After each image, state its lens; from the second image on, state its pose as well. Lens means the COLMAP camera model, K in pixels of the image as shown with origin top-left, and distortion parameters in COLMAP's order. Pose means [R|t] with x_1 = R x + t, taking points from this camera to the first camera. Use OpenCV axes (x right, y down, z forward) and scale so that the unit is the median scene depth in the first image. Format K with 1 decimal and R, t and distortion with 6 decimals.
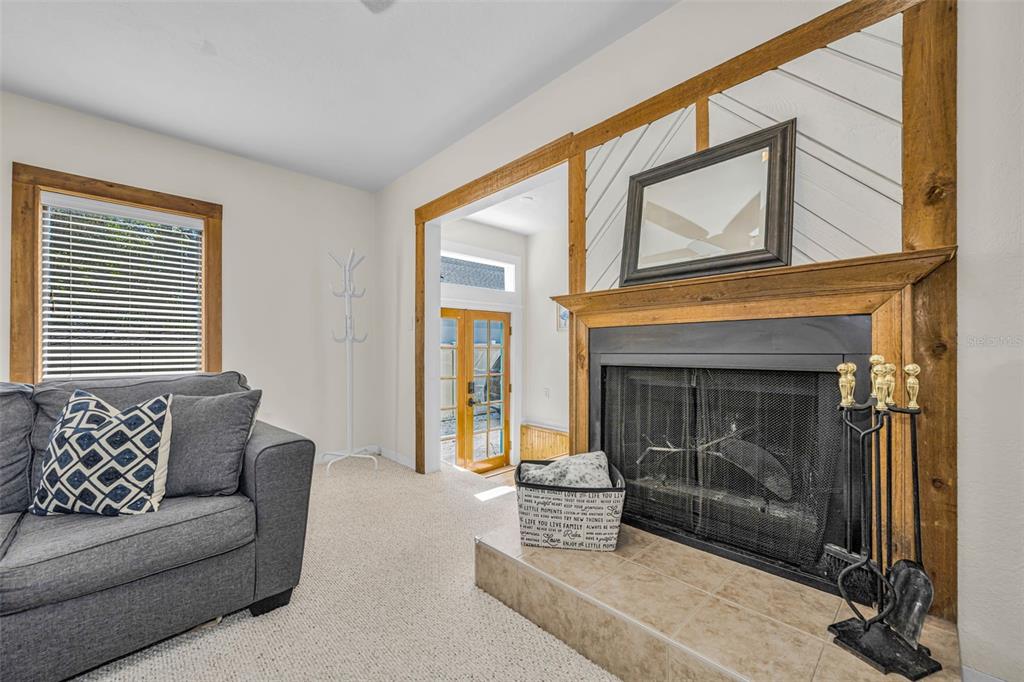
lens RADIAL K [[408.1, 0, 512.0], [0, 408.1, 348.8], [0, 0, 1]] dist [0.000220, 0.000082]
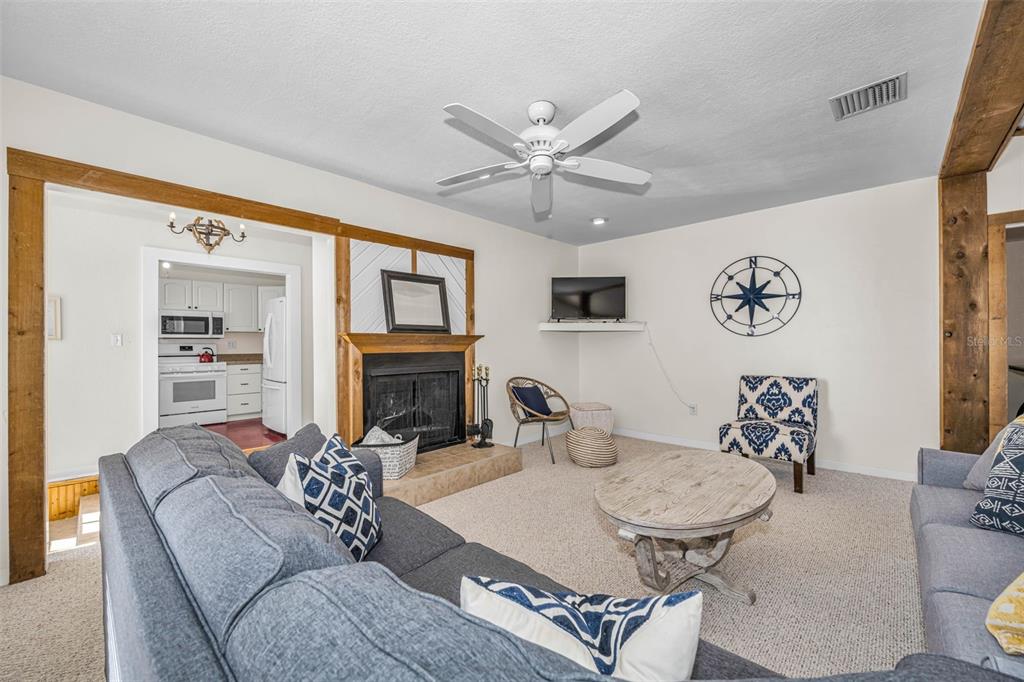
lens RADIAL K [[406.6, 0, 514.8], [0, 406.6, 344.4], [0, 0, 1]] dist [-0.000712, 0.000056]
pose [[-0.050959, 0.002351, 0.998698, -1.861905], [0.000488, 0.999997, -0.002329, -0.108027], [-0.998701, 0.000369, -0.050960, 0.618703]]
